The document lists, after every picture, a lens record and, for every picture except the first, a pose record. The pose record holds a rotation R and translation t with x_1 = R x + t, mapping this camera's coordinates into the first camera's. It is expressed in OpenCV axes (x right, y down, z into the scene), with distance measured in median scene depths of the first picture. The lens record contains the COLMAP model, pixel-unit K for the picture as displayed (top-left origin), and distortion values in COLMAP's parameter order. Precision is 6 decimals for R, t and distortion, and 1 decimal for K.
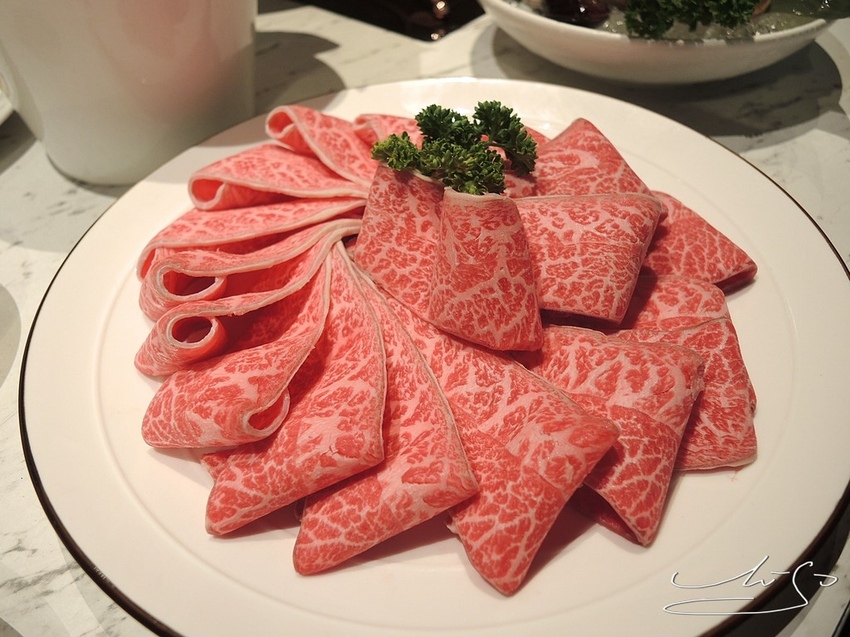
lens RADIAL K [[721.8, 0, 438.4], [0, 721.8, 319.8], [0, 0, 1]] dist [0.002737, -0.088028]
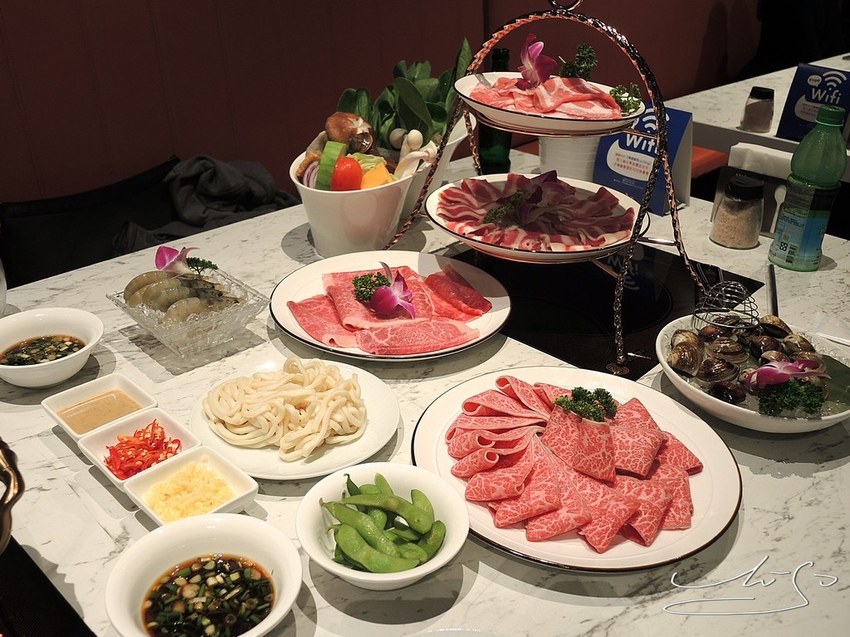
lens RADIAL K [[803.5, 0, 443.8], [0, 803.5, 364.0], [0, 0, 1]] dist [-0.015610, -0.006106]
pose [[0.991908, 0.119814, -0.042001, -0.408721], [-0.126490, 0.961092, -0.245567, 0.429254], [0.010944, 0.248892, 0.968469, -1.983299]]
